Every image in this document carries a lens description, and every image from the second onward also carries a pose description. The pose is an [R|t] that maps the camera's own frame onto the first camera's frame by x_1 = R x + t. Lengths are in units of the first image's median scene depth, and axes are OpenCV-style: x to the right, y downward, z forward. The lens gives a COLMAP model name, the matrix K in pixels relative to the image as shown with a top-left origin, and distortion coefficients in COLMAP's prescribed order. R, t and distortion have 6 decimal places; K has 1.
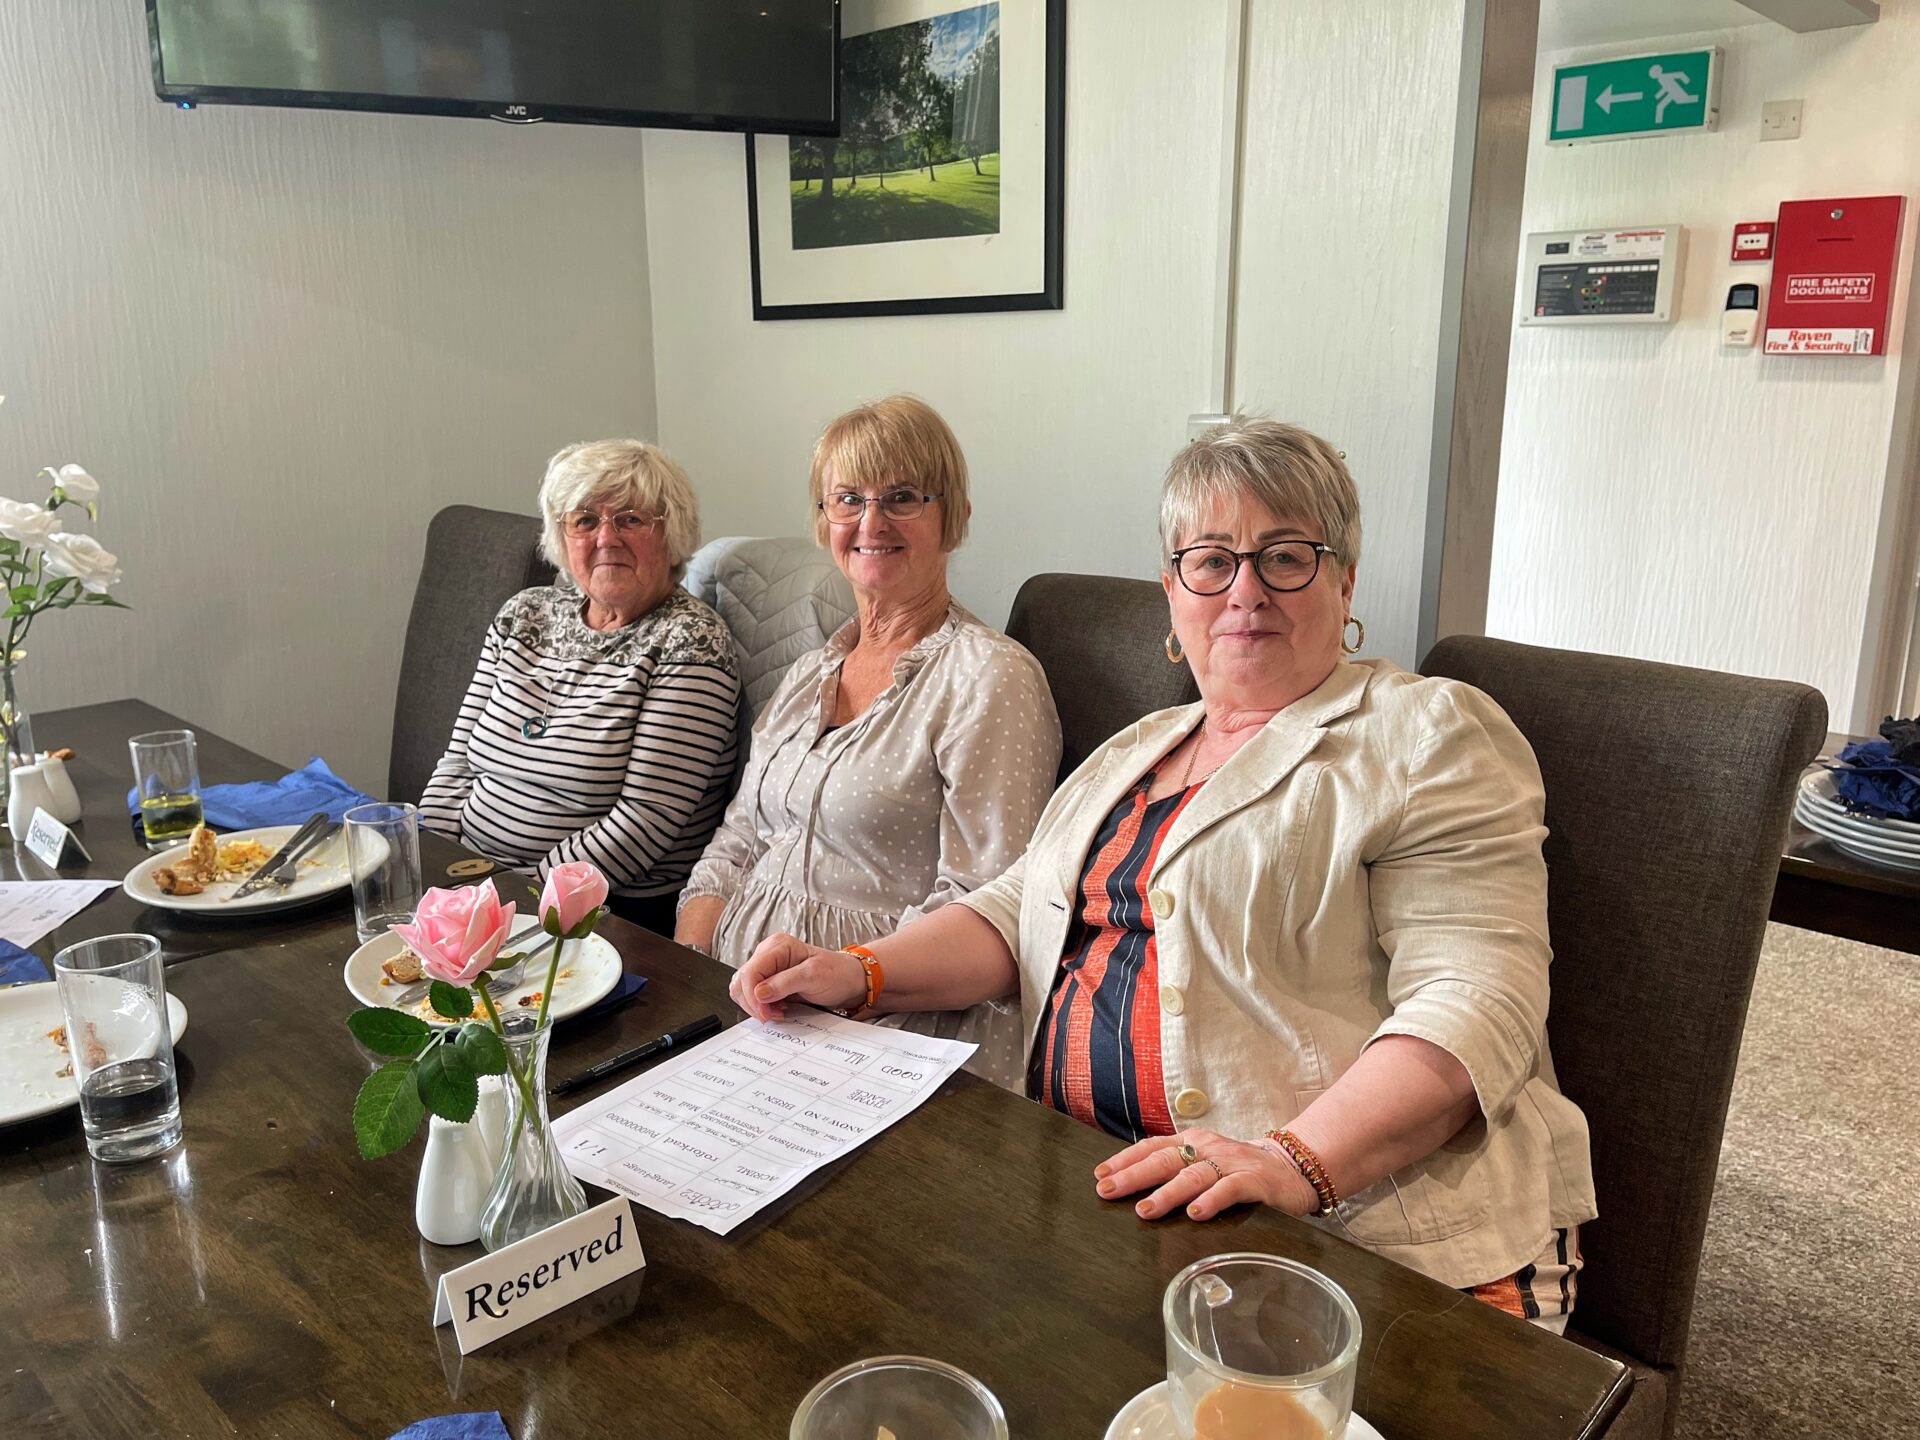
lens RADIAL K [[1420.1, 0, 962.4], [0, 1420.1, 739.9], [0, 0, 1]] dist [0.006816, 0.004239]
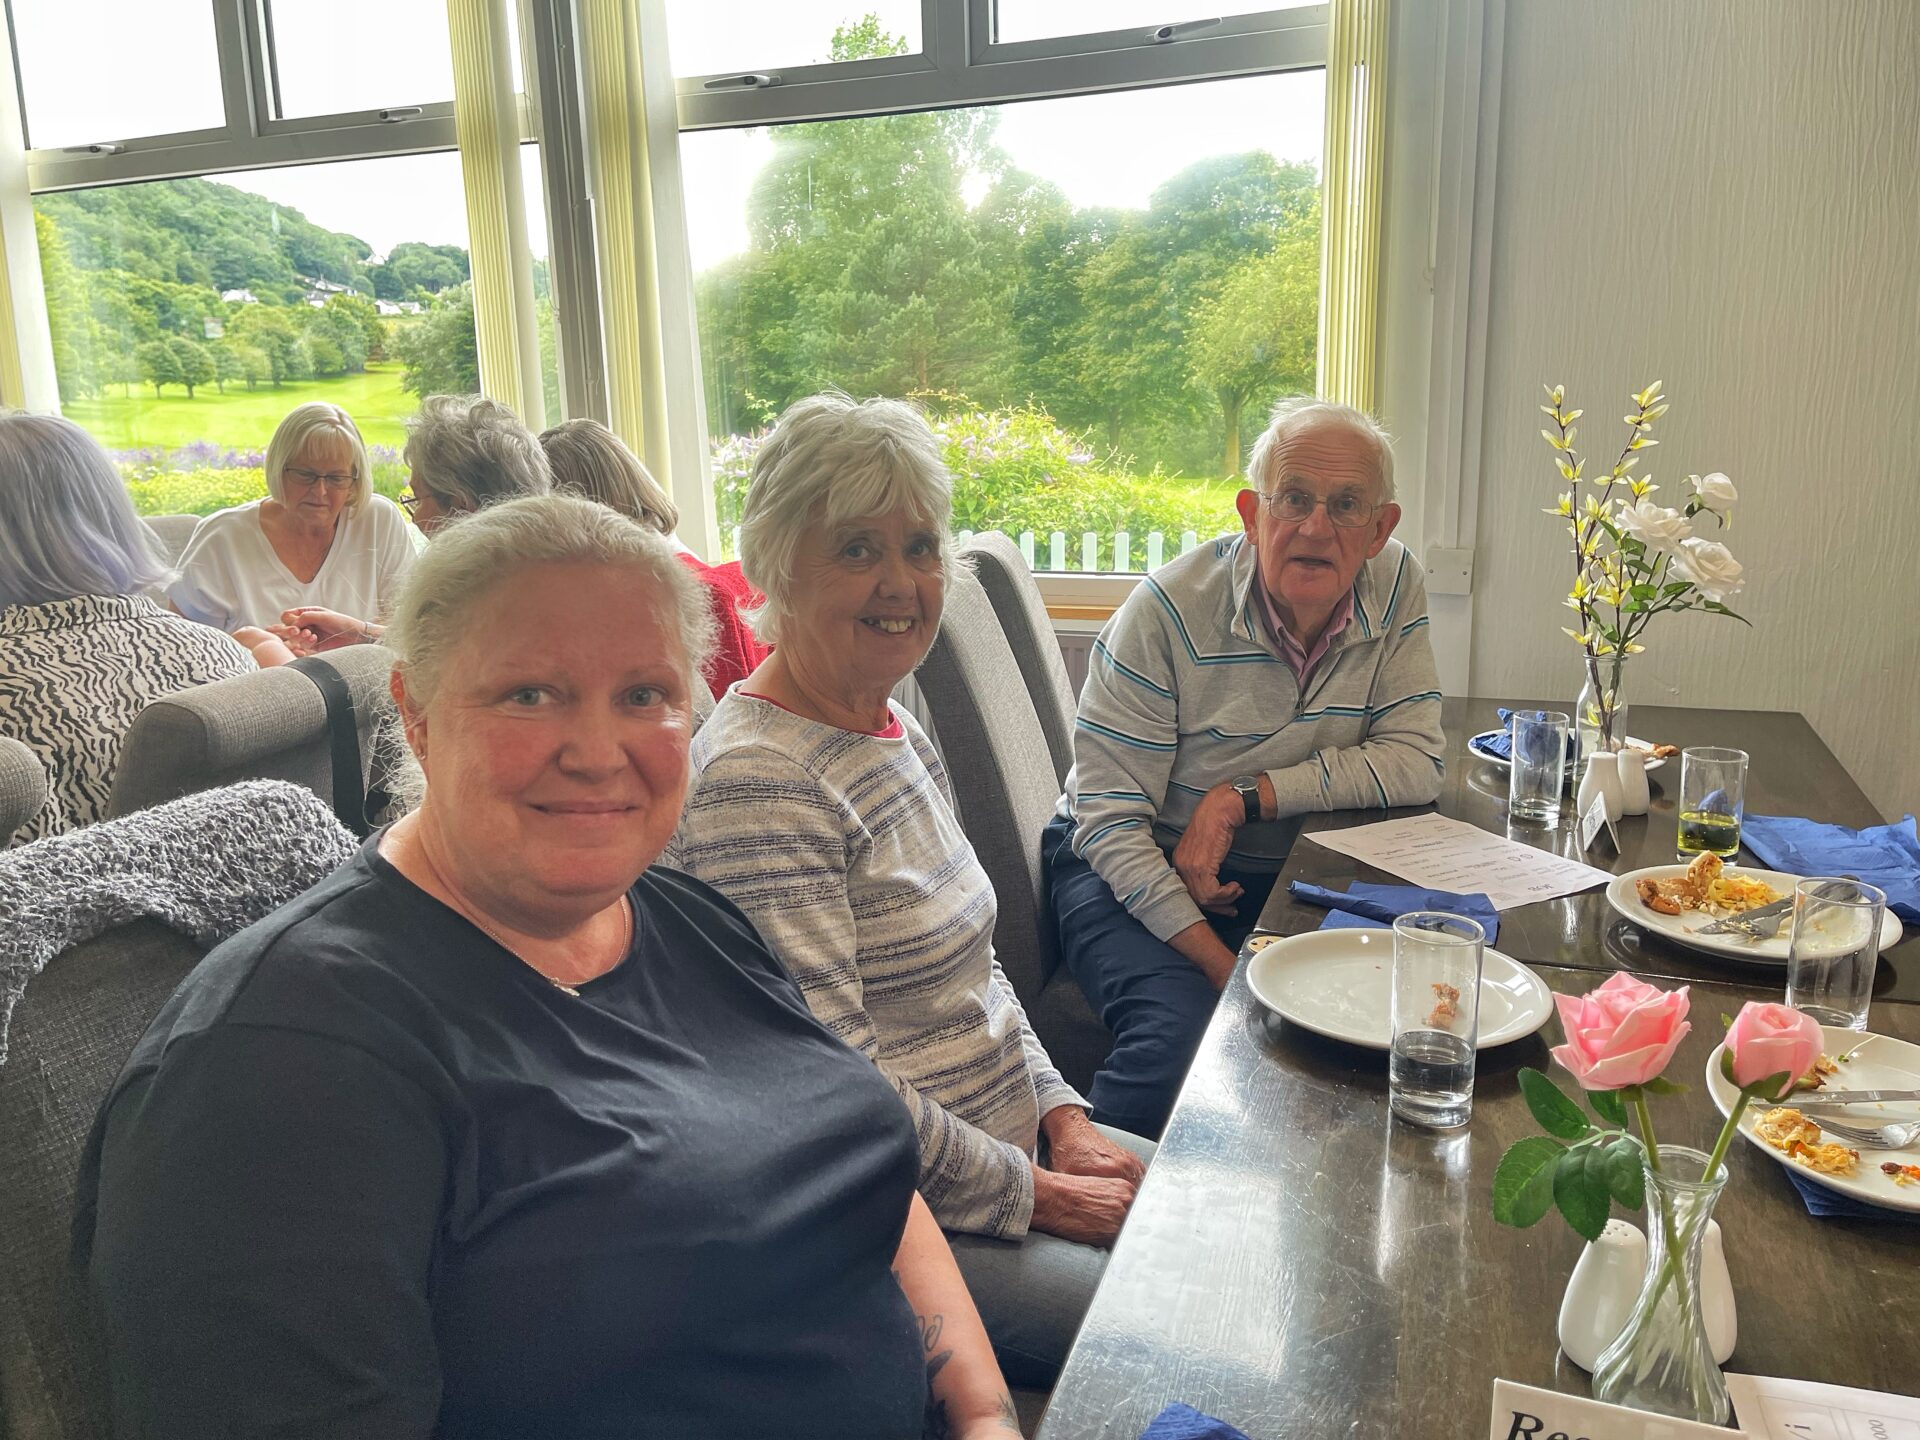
lens RADIAL K [[1433.9, 0, 957.5], [0, 1433.9, 718.3], [0, 0, 1]] dist [0.006543, -0.005621]
pose [[0.390847, 0.198230, -0.898857, 0.112181], [-0.212465, 0.969593, 0.121444, -0.033244], [0.895599, 0.143509, 0.421079, 0.112531]]
